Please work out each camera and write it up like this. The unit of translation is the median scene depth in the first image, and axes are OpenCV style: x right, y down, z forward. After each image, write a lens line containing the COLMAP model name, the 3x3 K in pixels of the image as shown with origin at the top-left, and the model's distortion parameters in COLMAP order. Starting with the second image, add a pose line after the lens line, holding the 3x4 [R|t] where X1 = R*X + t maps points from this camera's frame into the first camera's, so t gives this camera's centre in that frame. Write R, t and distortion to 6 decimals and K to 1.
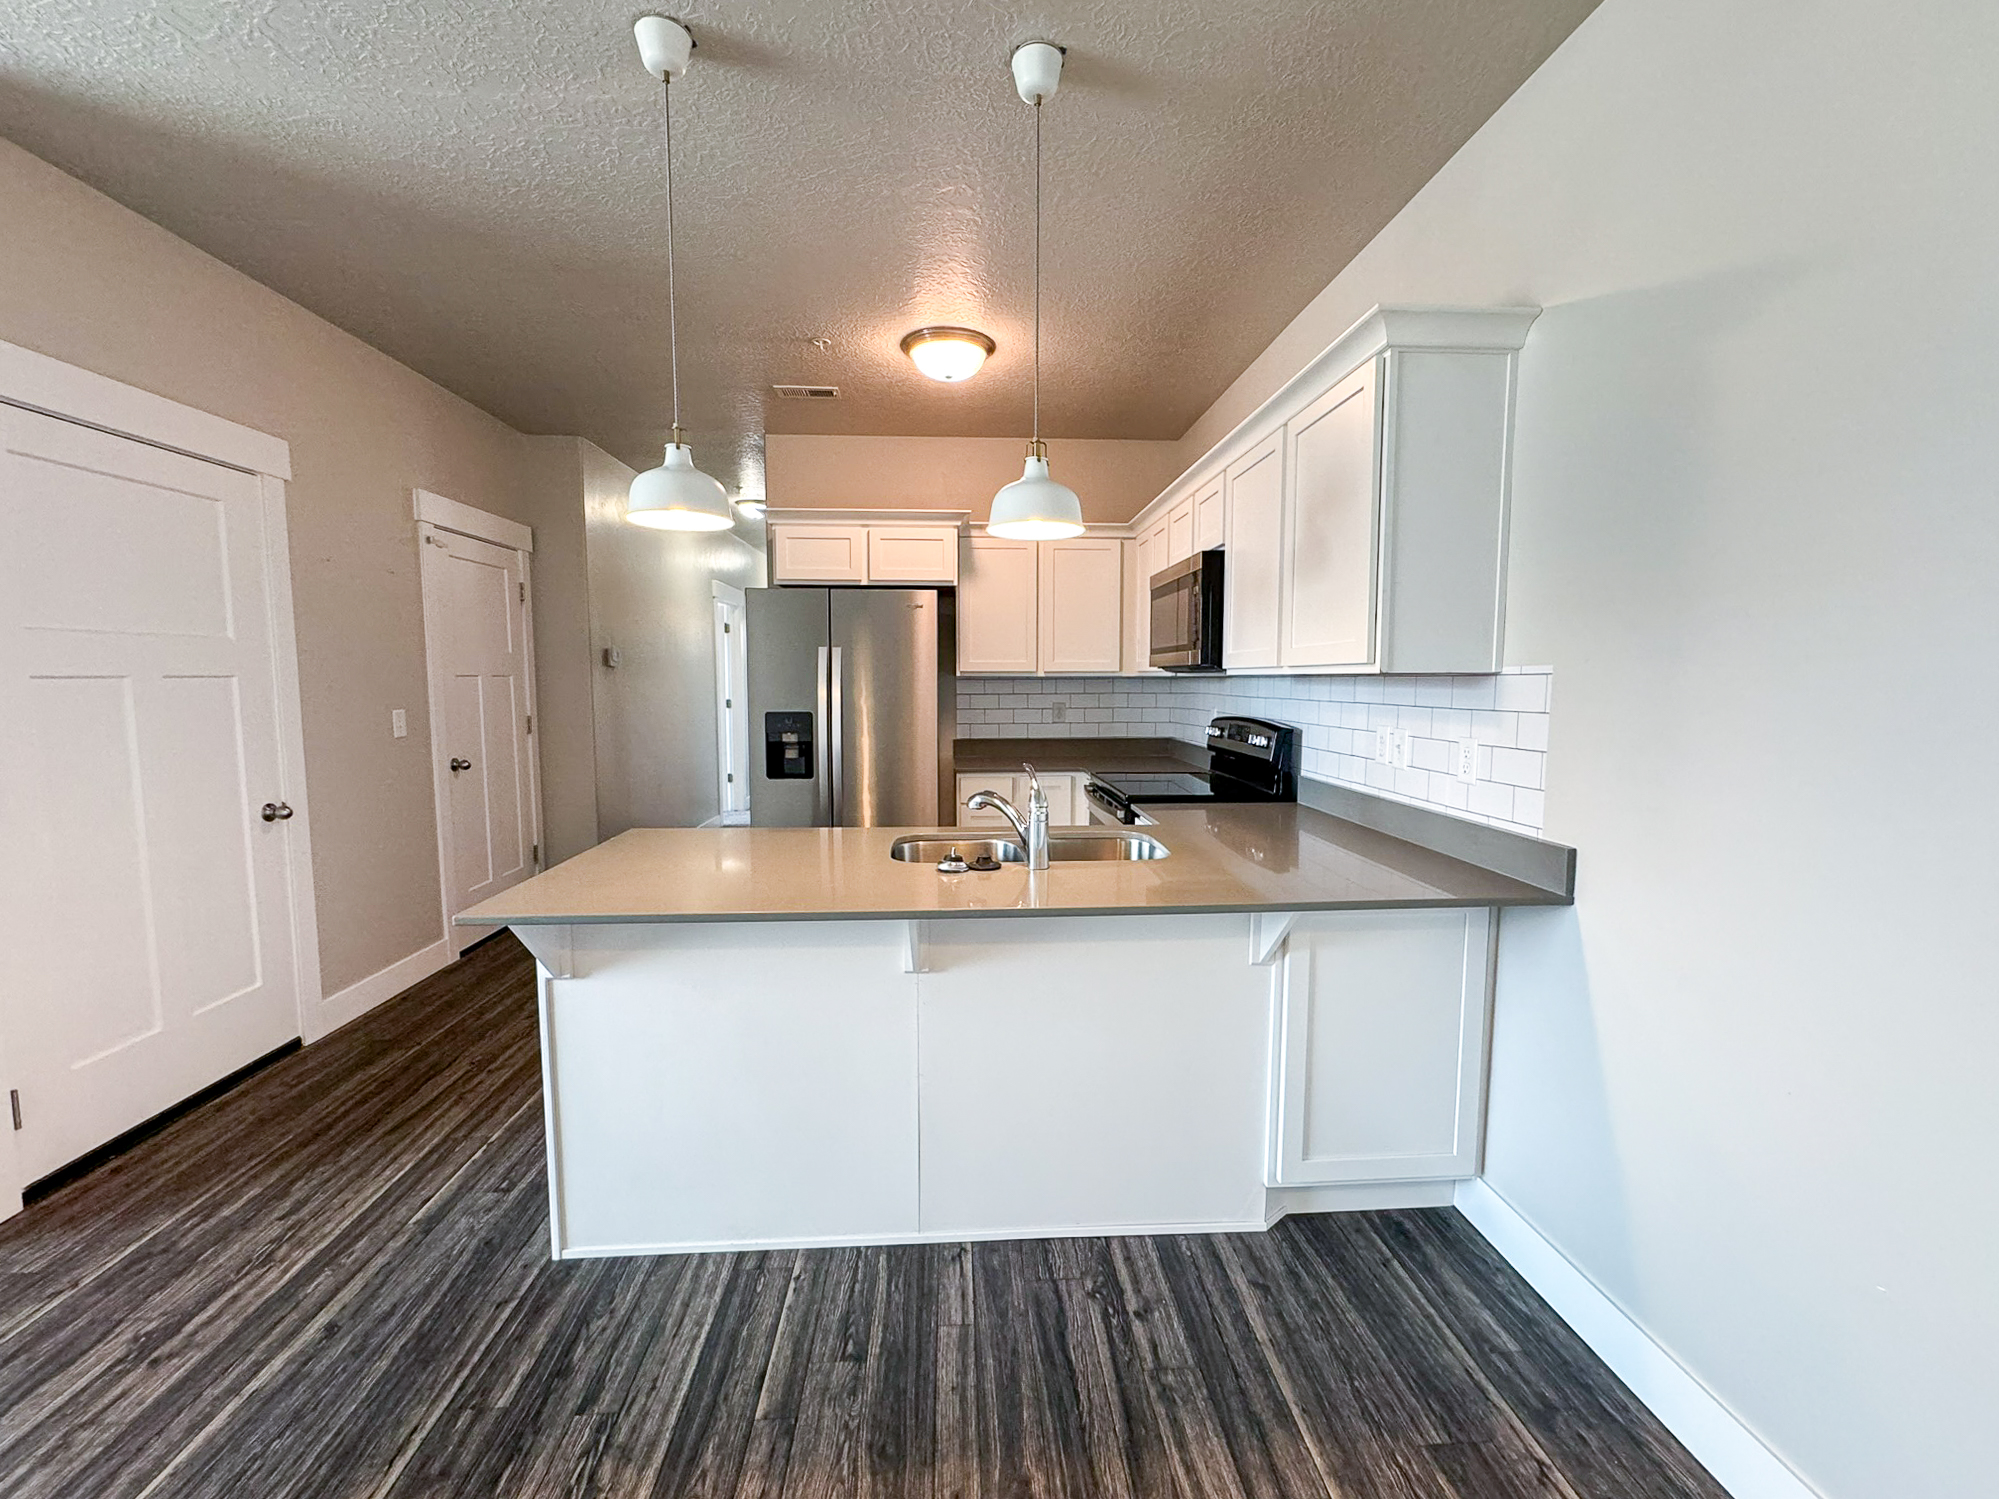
lens RADIAL K [[818.9, 0, 1001.2], [0, 818.9, 746.9], [0, 0, 1]] dist [0.000120, -0.000287]
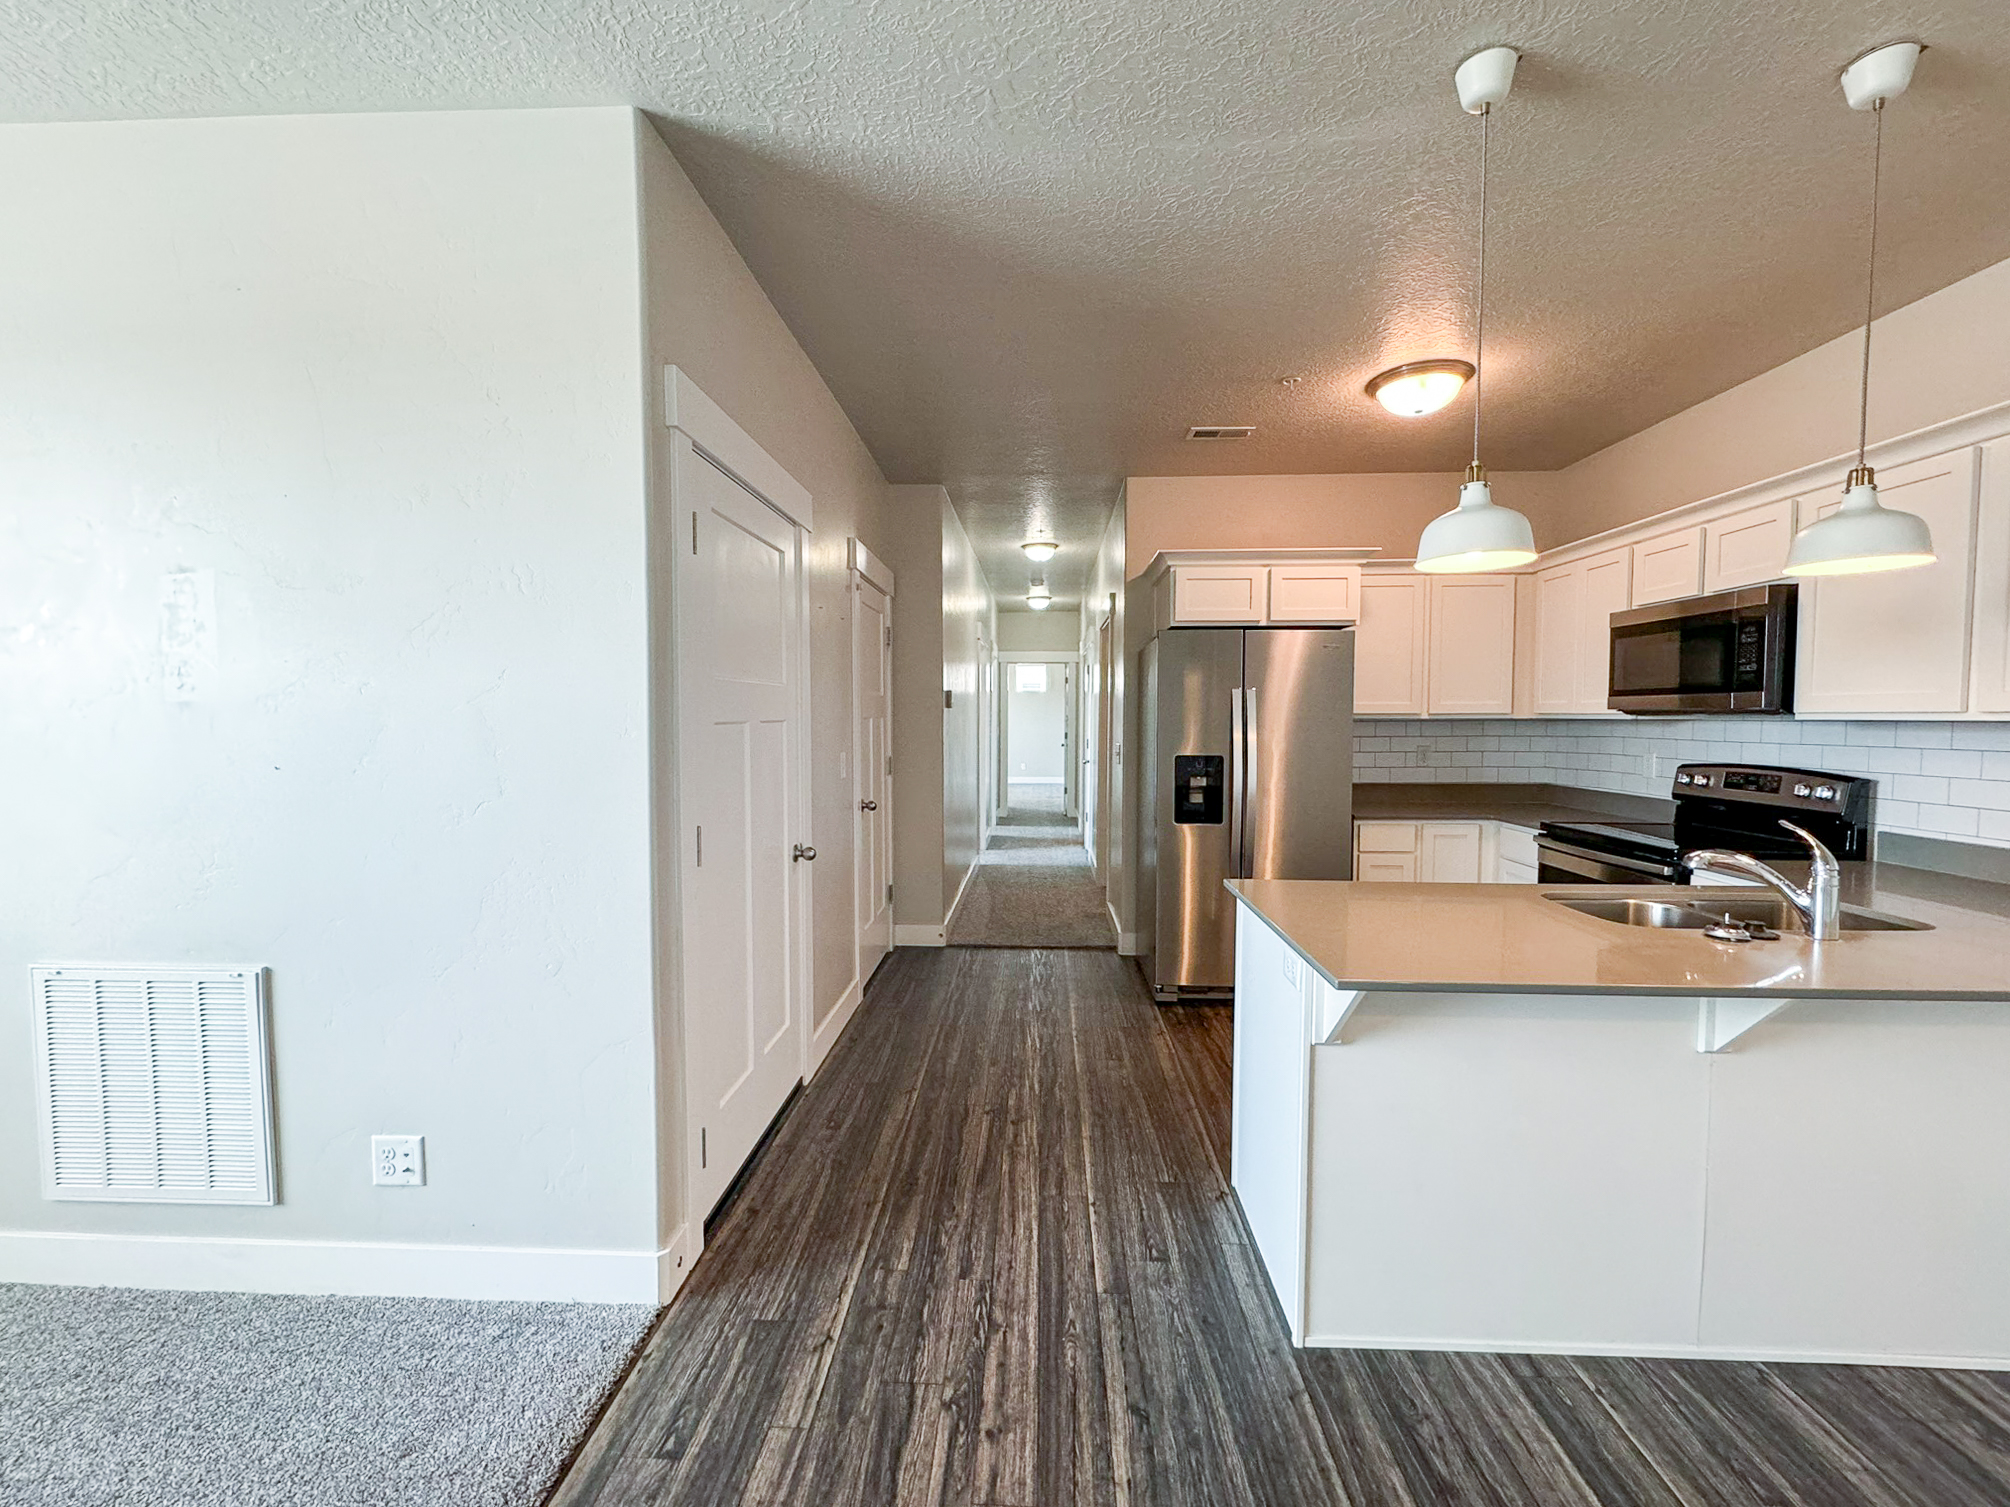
lens RADIAL K [[819.0, 0, 1000.3], [0, 819.0, 750.7], [0, 0, 1]] dist [0.000163, 0.000276]
pose [[0.994640, 0.004679, -0.103295, -0.451605], [-0.008932, 0.999129, -0.040750, -0.007441], [0.103015, 0.041454, 0.993816, 0.004346]]
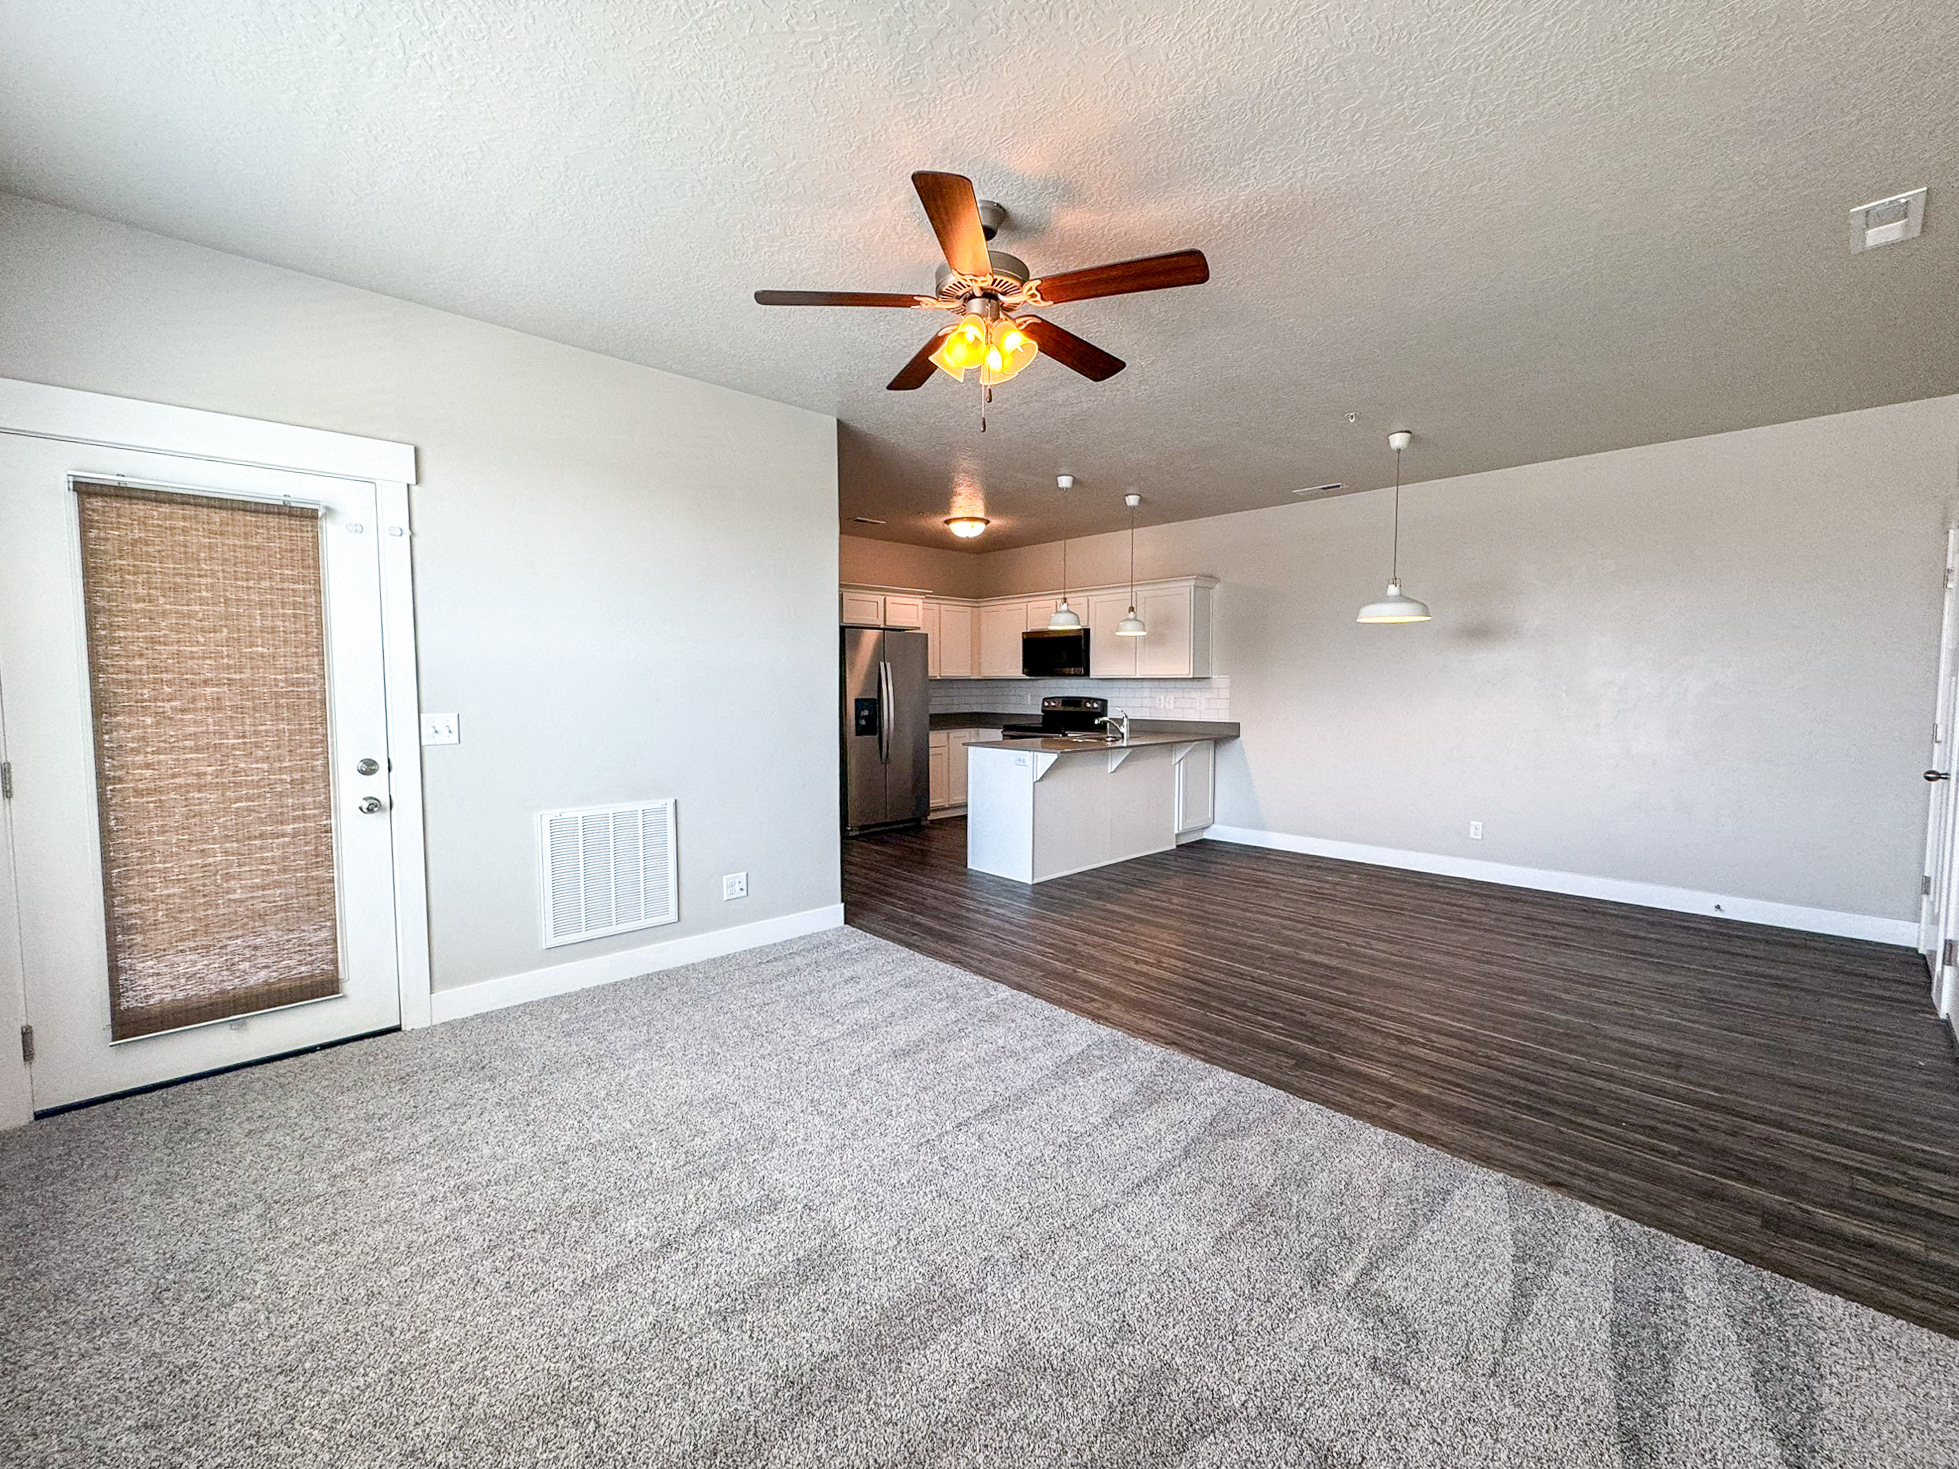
lens RADIAL K [[833.1, 0, 975.6], [0, 833.1, 732.3], [0, 0, 1]] dist [0.000678, -0.000081]
pose [[0.759800, -0.038611, 0.649009, -1.444093], [0.055094, 0.998468, -0.005098, 0.061723], [-0.647818, 0.039630, 0.760763, -0.614739]]
